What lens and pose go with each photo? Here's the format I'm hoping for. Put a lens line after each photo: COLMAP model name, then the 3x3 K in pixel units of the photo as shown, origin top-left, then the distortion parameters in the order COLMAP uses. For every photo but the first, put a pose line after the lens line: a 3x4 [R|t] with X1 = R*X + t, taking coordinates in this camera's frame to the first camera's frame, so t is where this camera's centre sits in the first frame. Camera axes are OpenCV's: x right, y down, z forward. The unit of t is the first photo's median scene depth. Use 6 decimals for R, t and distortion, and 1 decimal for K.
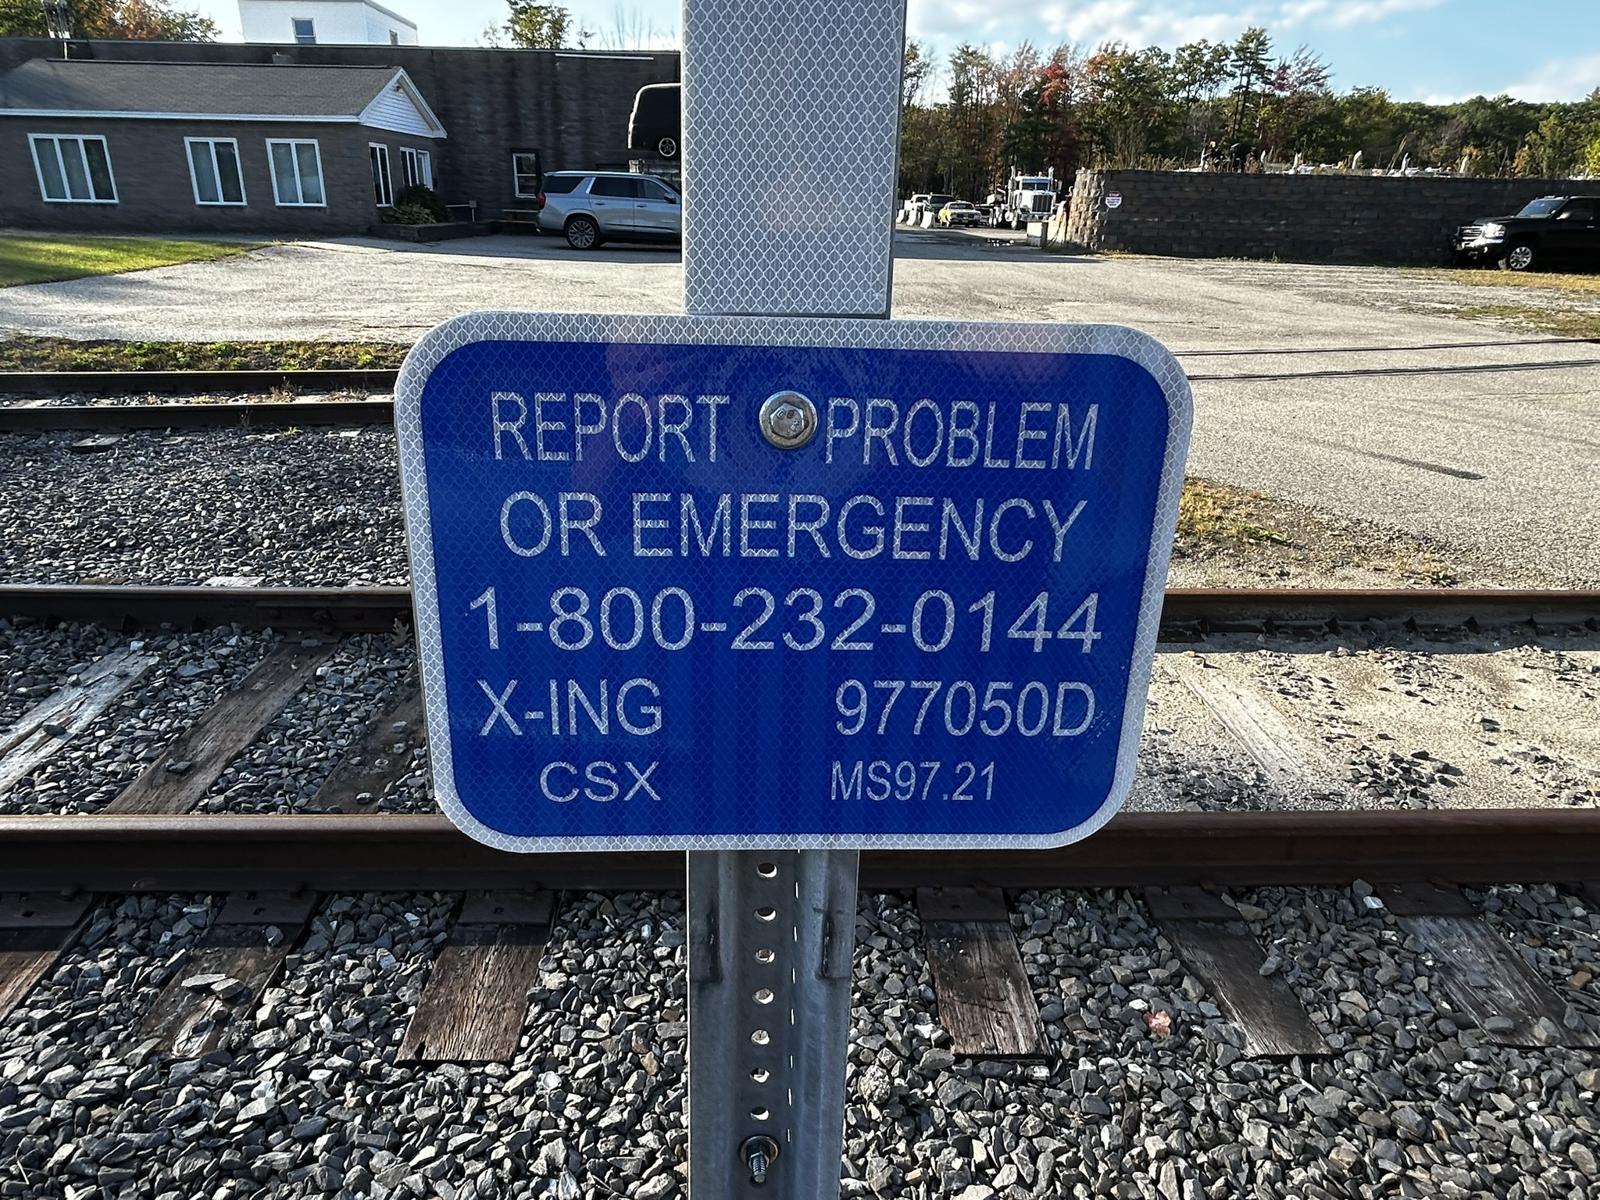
lens RADIAL K [[986.2, 0, 775.7], [0, 986.2, 588.6], [0, 0, 1]] dist [-0.001896, 0.002521]
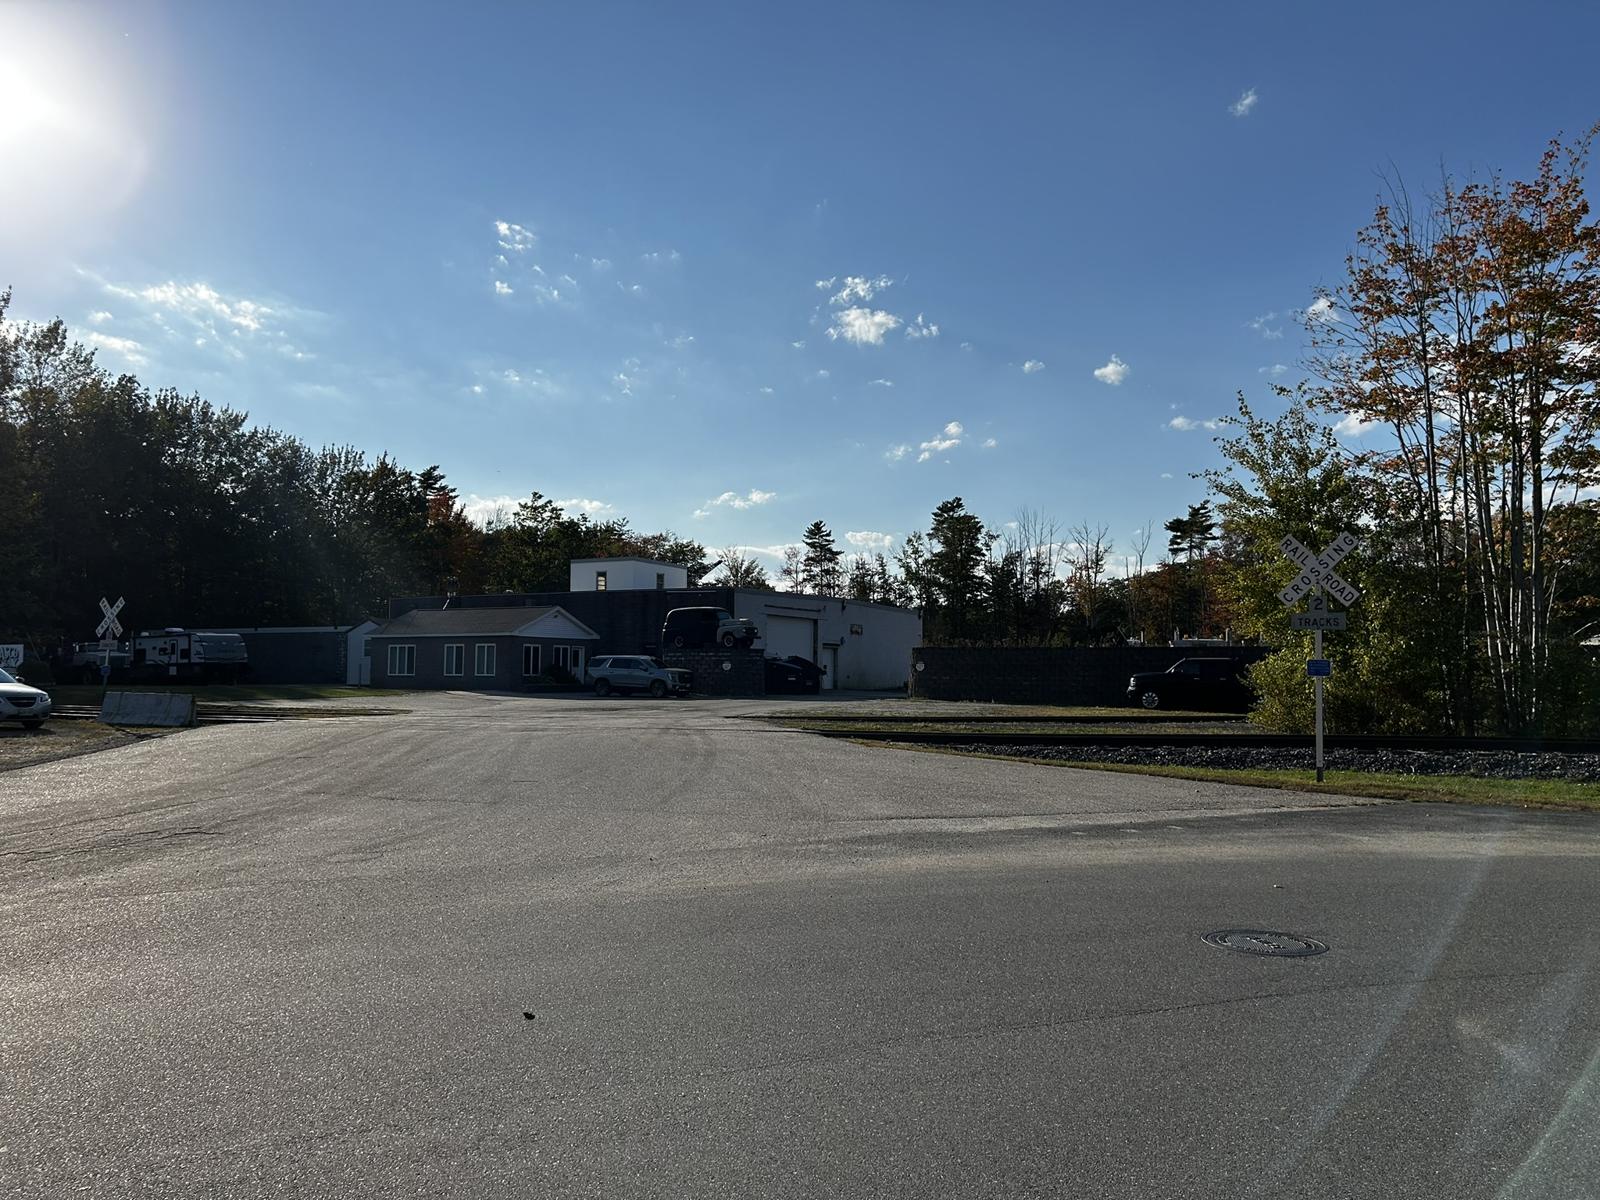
lens RADIAL K [[1147.3, 0, 746.4], [0, 1147.3, 607.9], [0, 0, 1]] dist [0.001121, 0.002385]
pose [[0.875716, -0.041071, -0.481077, 1.028780], [-0.167157, 0.908969, -0.381882, 0.252755], [0.452969, 0.414836, 0.789133, -0.569908]]
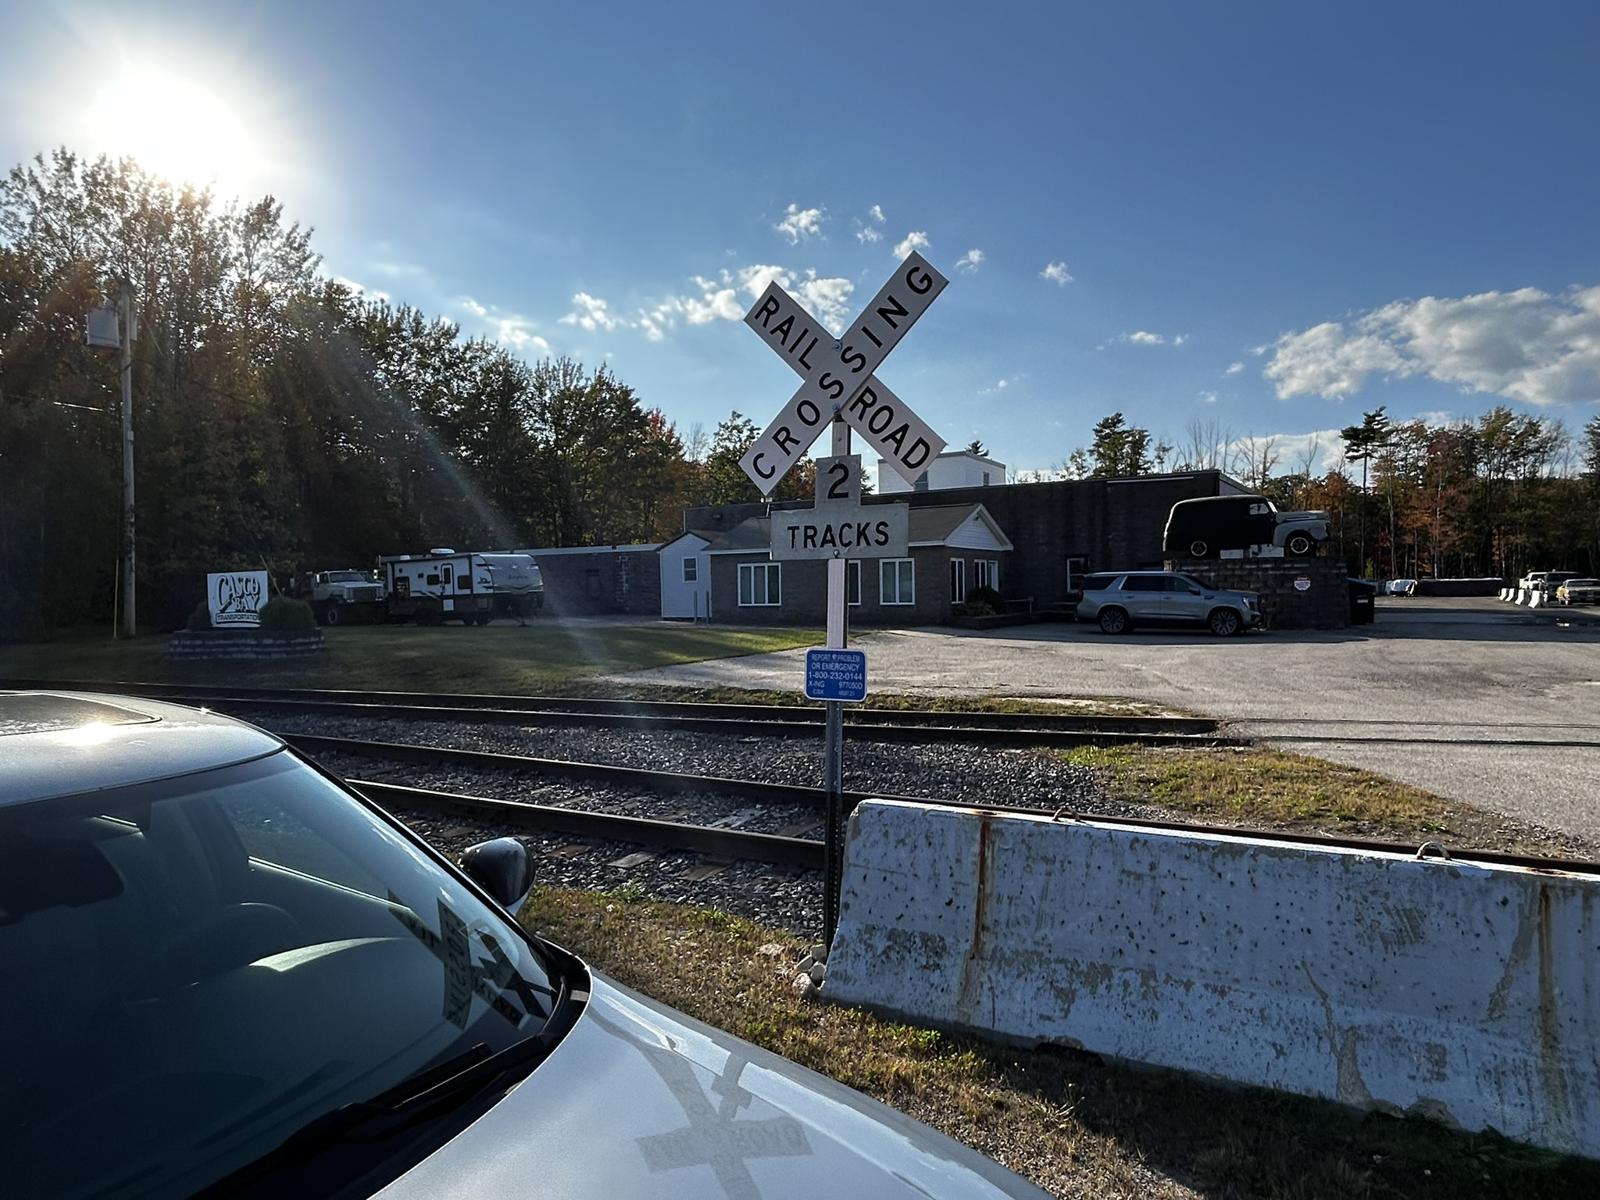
lens RADIAL K [[972.2, 0, 780.7], [0, 972.2, 593.6], [0, 0, 1]] dist [0.027637, -0.080918]
pose [[0.849461, -0.028683, -0.526870, 0.078946], [-0.164956, 0.934036, -0.316805, 0.040876], [0.501203, 0.356024, 0.788697, -0.122804]]
